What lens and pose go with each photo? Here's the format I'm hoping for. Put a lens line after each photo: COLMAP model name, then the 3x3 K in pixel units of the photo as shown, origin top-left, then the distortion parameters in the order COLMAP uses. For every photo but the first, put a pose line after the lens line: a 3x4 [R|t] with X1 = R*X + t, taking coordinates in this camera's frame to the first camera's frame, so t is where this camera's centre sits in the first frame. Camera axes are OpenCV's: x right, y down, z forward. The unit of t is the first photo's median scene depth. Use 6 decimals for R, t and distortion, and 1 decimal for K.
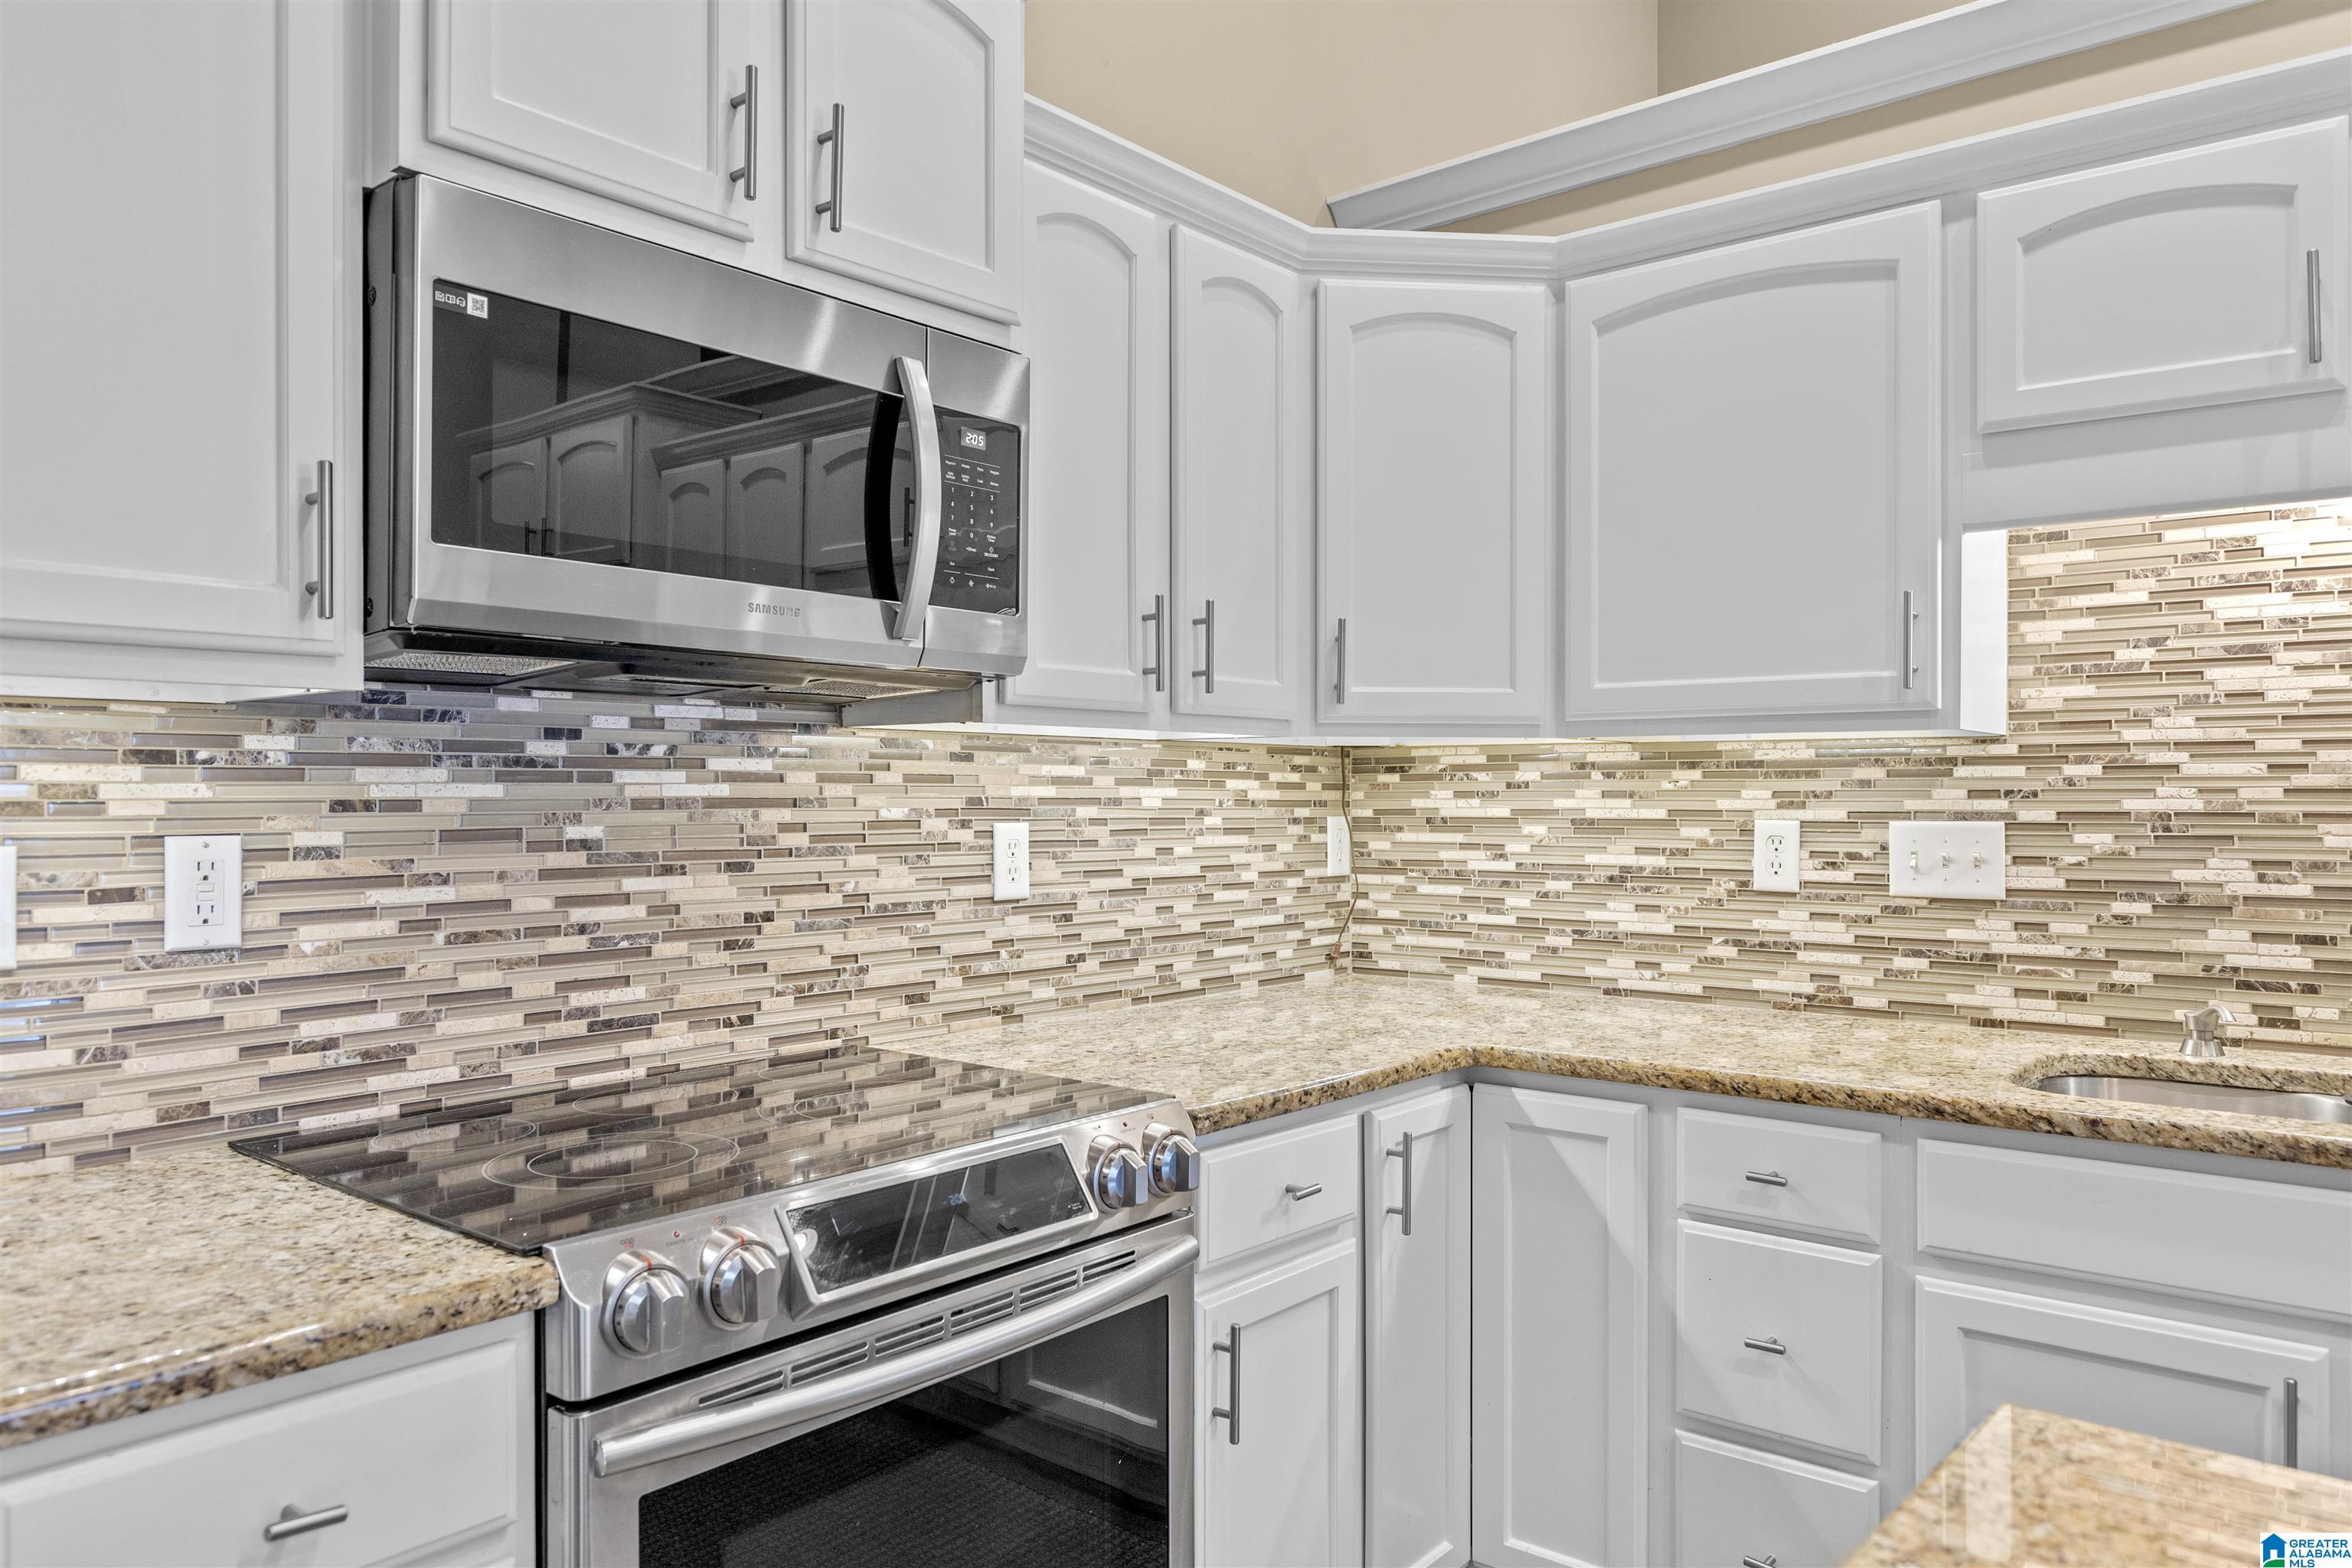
lens RADIAL K [[1570.6, 0, 1184.7], [0, 1570.6, 785.5], [0, 0, 1]] dist [-0.012689, -0.000374]
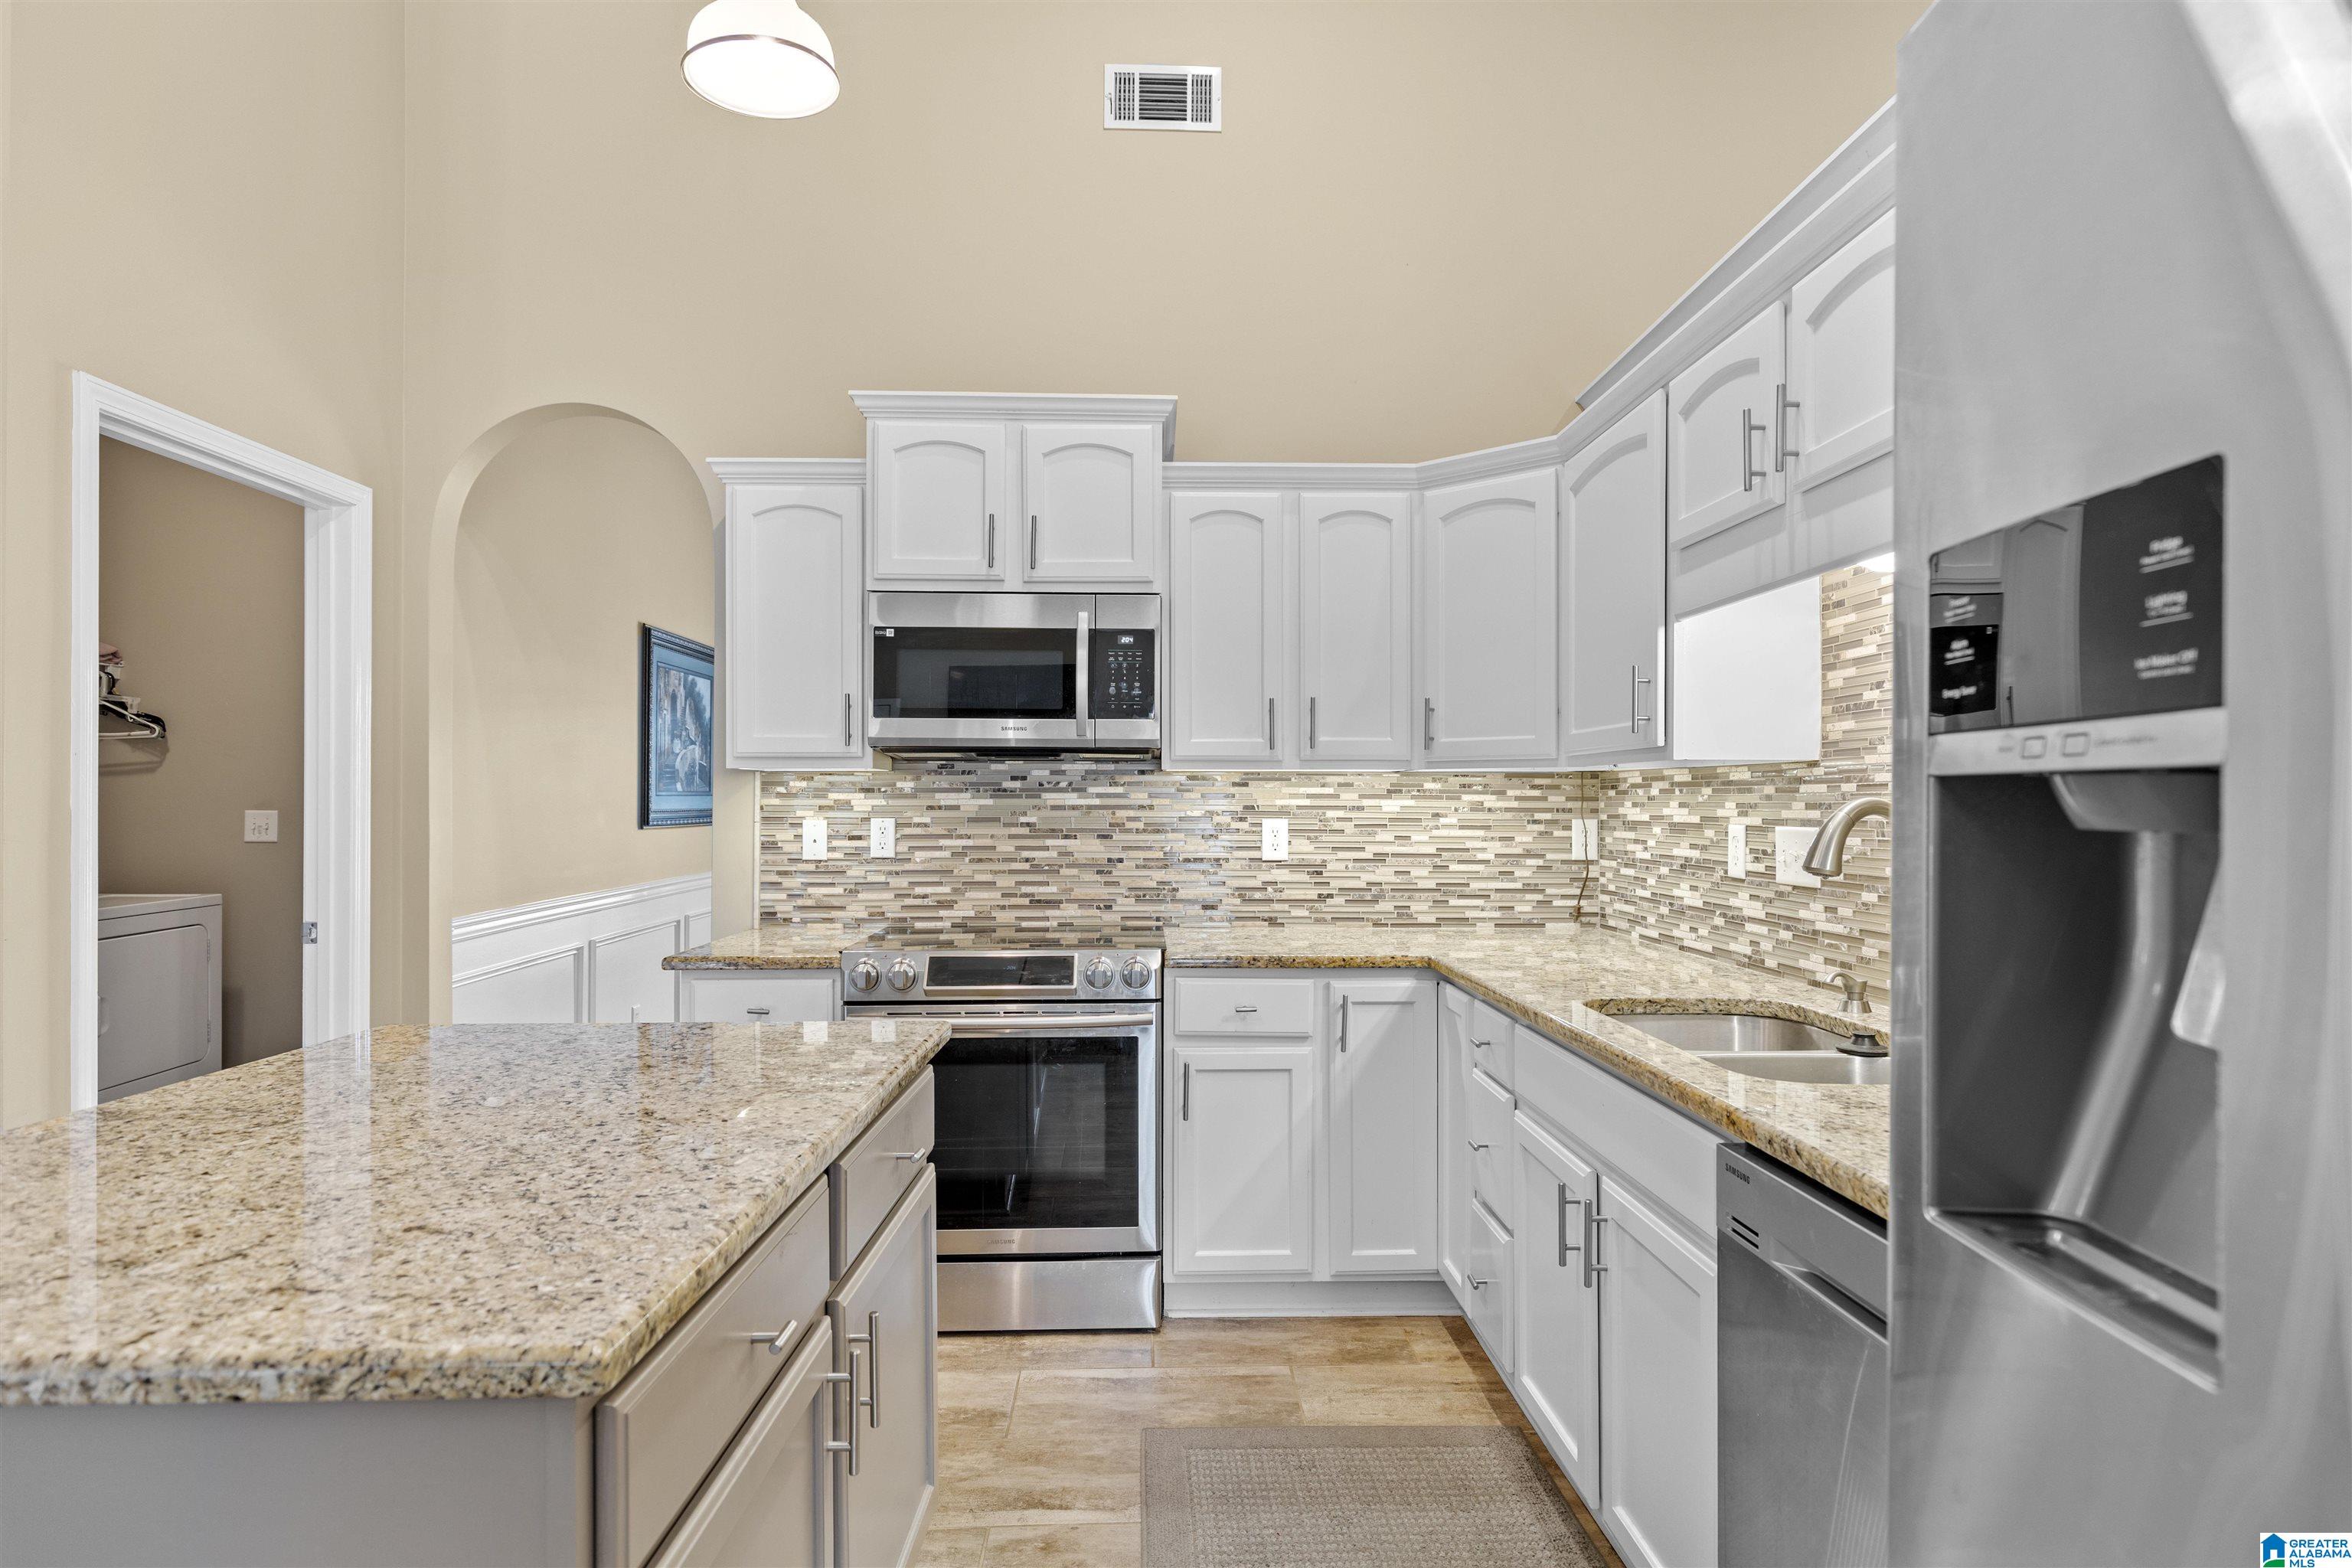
lens RADIAL K [[1280.5, 0, 1184.1], [0, 1280.5, 797.2], [0, 0, 1]] dist [-0.002370, -0.000251]
pose [[0.664842, -0.000623, -0.746984, 1.024096], [0.002772, 0.999995, 0.001632, -0.005411], [0.746979, -0.003156, 0.664841, -0.095910]]
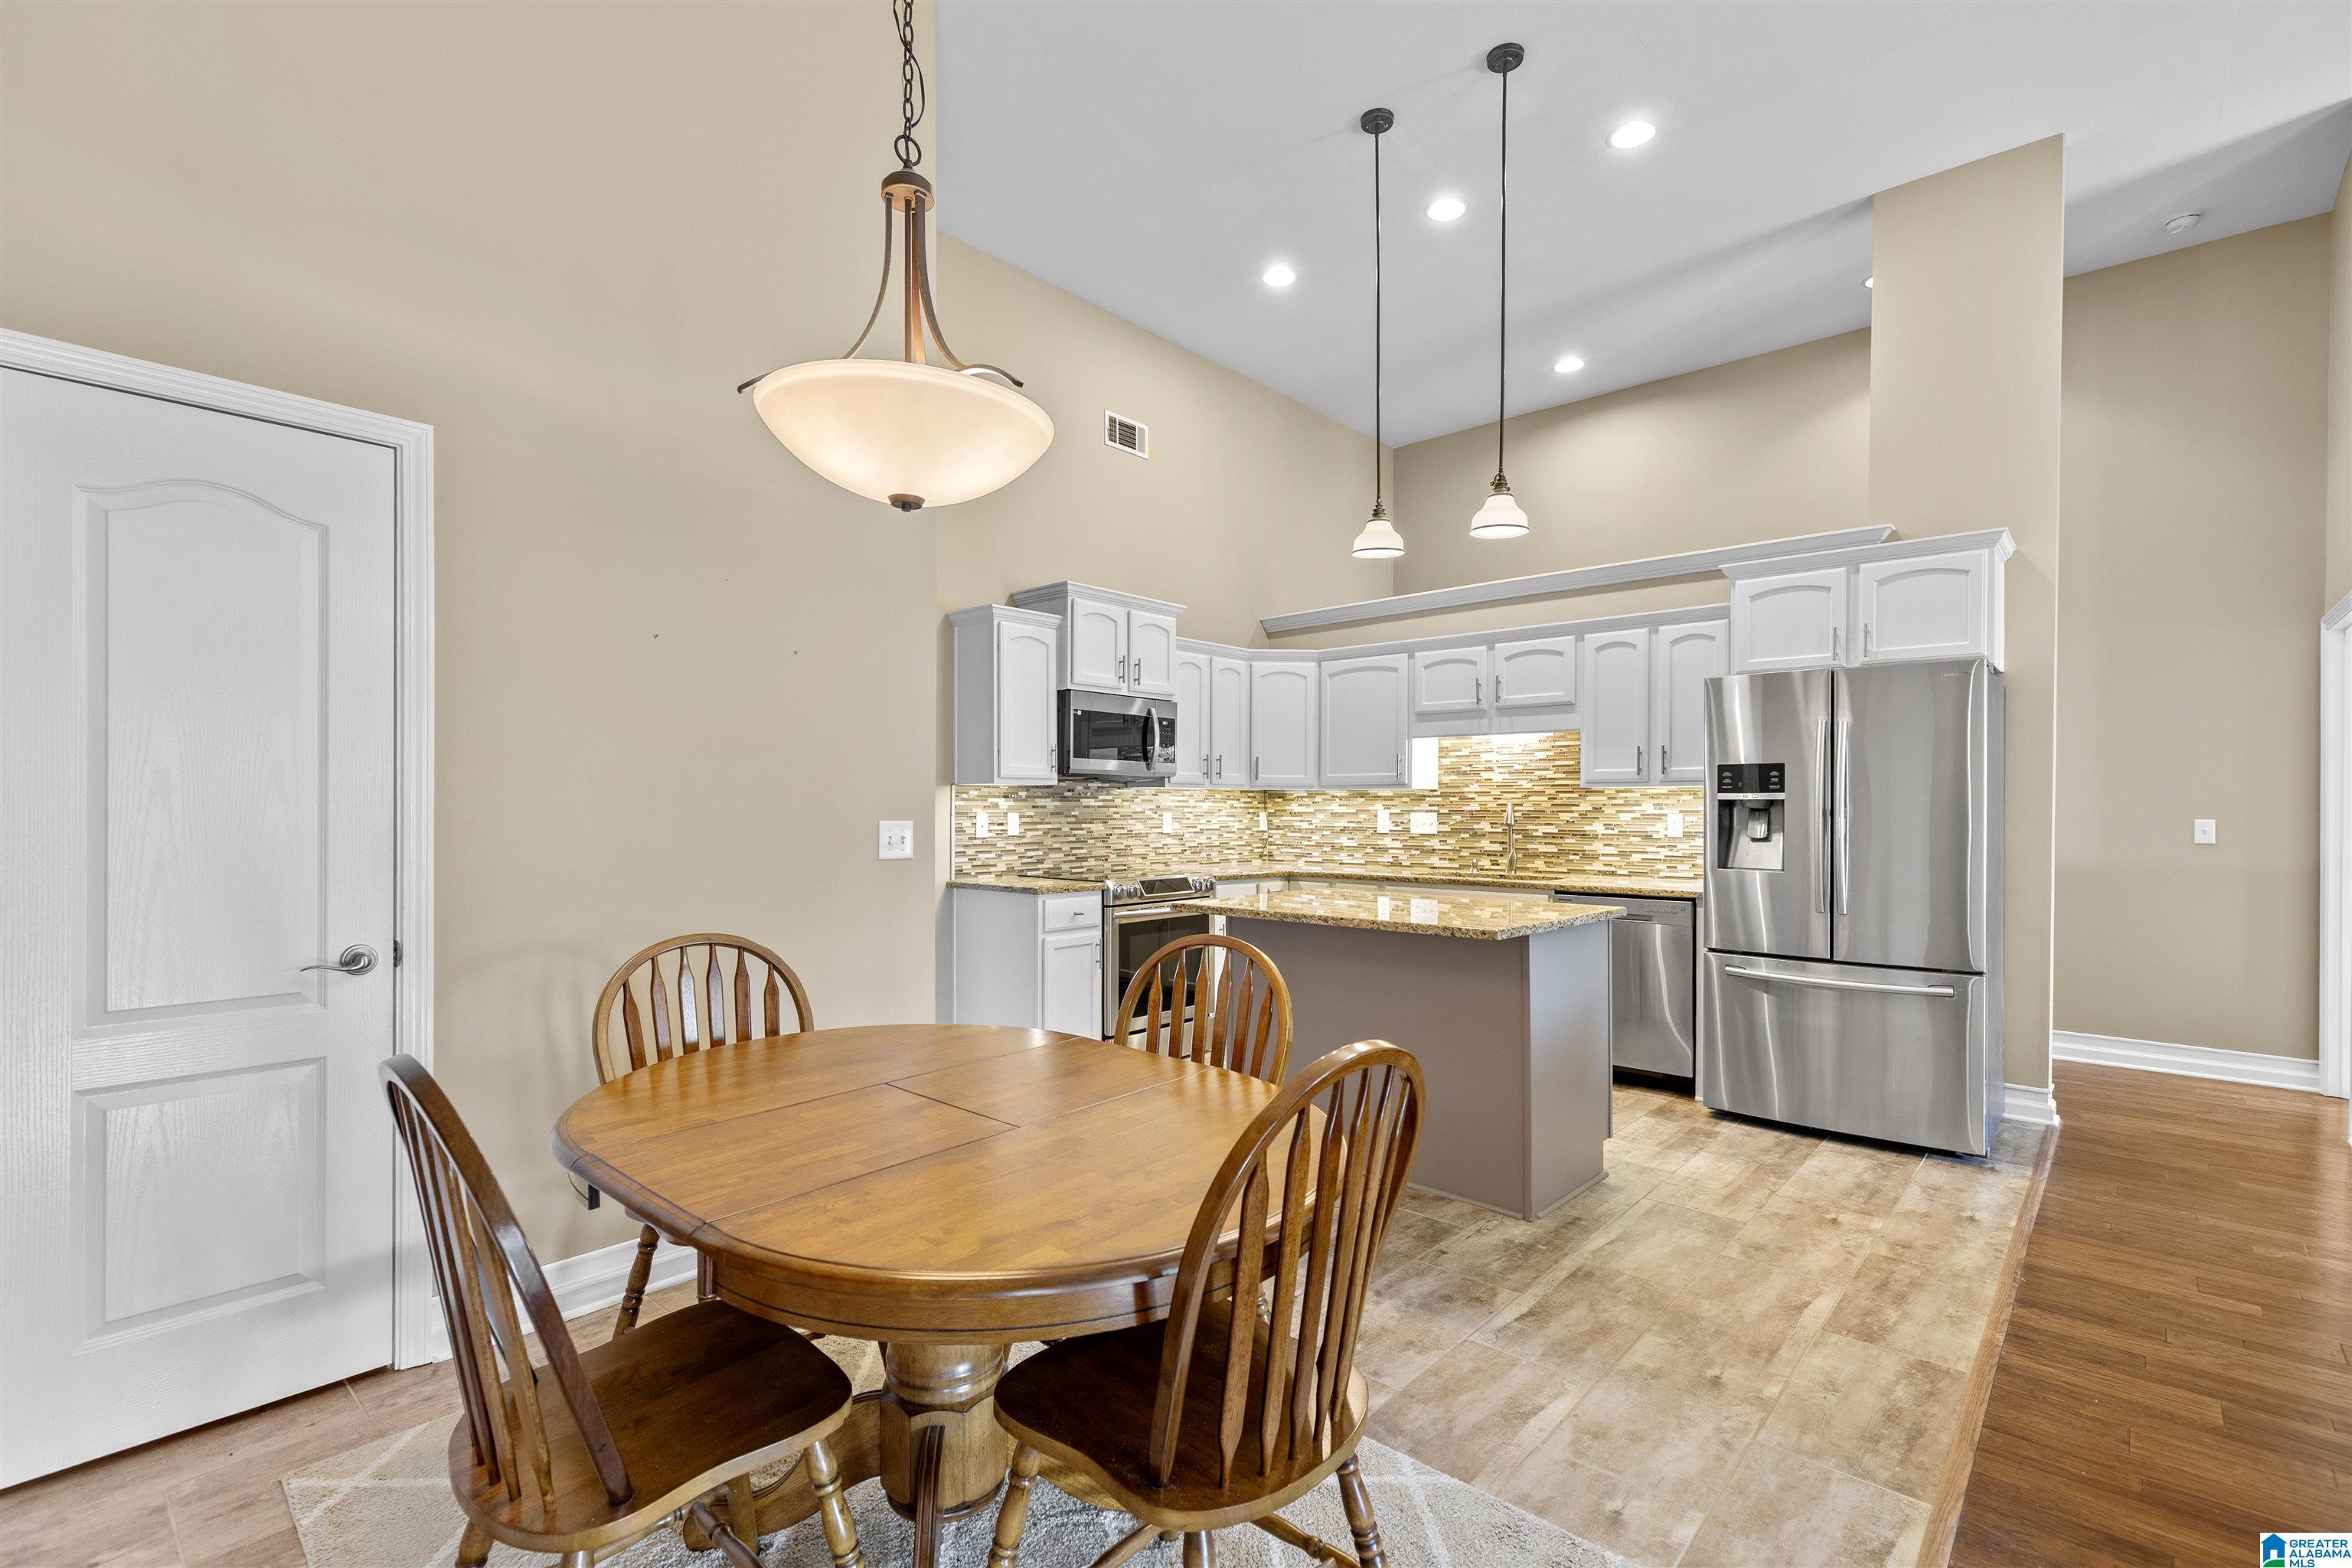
lens RADIAL K [[1065.9, 0, 1186.2], [0, 1065.9, 803.7], [0, 0, 1]] dist [0.002288, -0.000484]
pose [[0.999357, 0.002481, -0.035761, 0.025631], [-0.002325, 0.999988, 0.004402, -0.008664], [0.035771, -0.004316, 0.999351, -1.623088]]
